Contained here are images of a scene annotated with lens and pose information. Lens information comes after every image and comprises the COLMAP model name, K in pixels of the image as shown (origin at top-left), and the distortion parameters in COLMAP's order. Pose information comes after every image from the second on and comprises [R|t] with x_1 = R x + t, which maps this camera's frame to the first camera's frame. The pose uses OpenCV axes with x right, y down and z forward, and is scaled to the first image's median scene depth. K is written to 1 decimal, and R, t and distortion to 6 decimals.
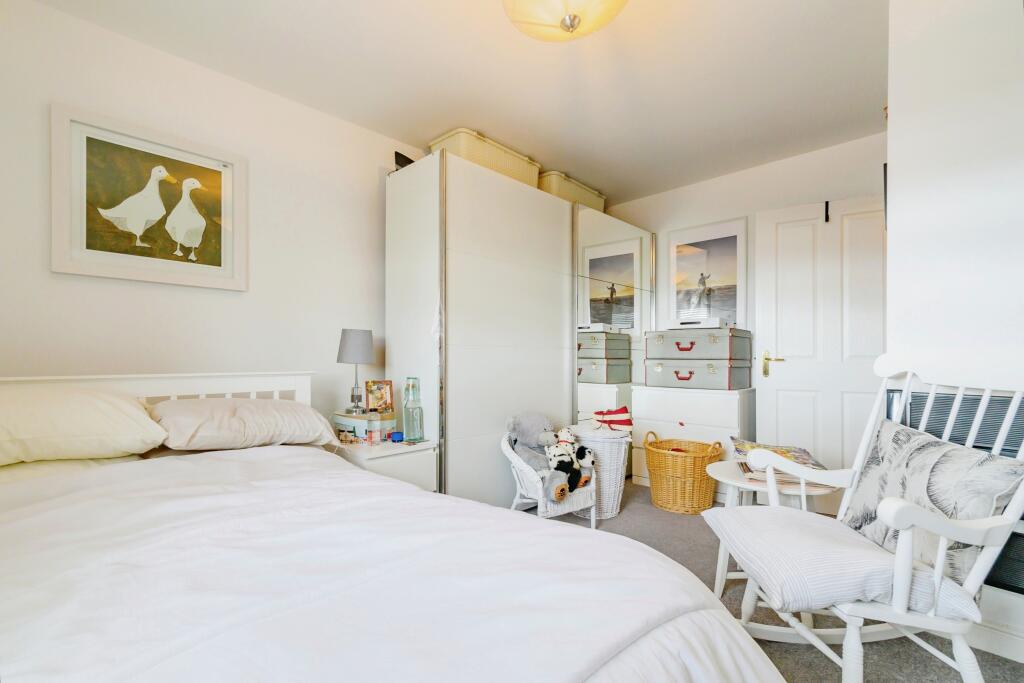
lens RADIAL K [[462.3, 0, 515.4], [0, 462.3, 339.7], [0, 0, 1]] dist [0.004147, 0.000833]
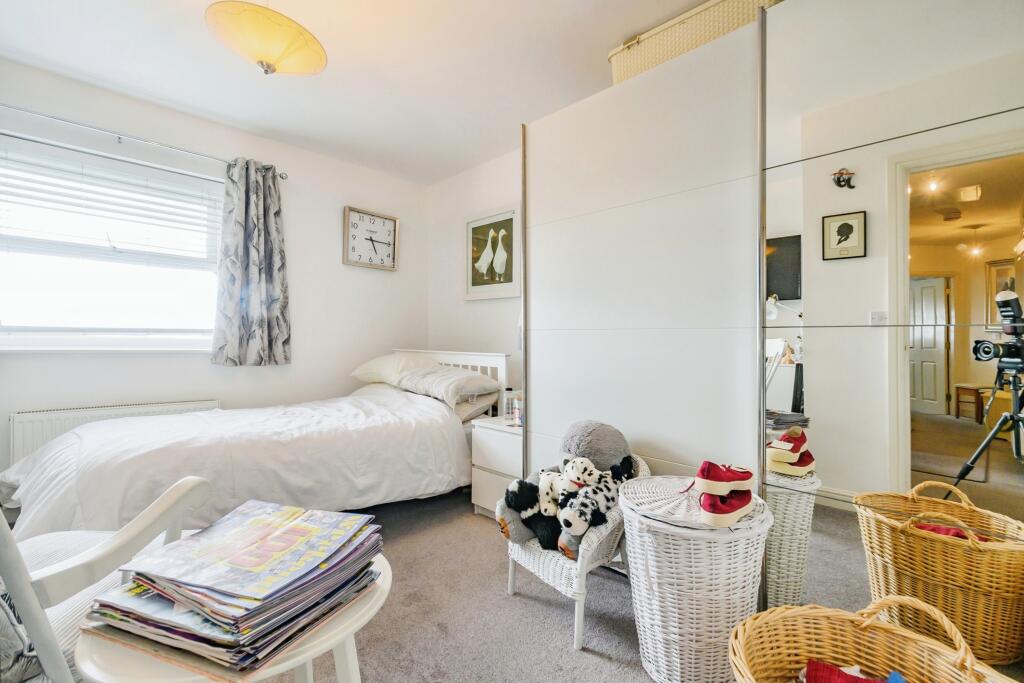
lens RADIAL K [[462.3, 0, 515.4], [0, 462.3, 339.7], [0, 0, 1]] dist [0.004147, 0.000833]
pose [[-0.025374, -0.021164, -0.999454, 0.892258], [0.006021, 0.999754, -0.021324, 0.059939], [0.999660, -0.006559, -0.025241, 1.132229]]
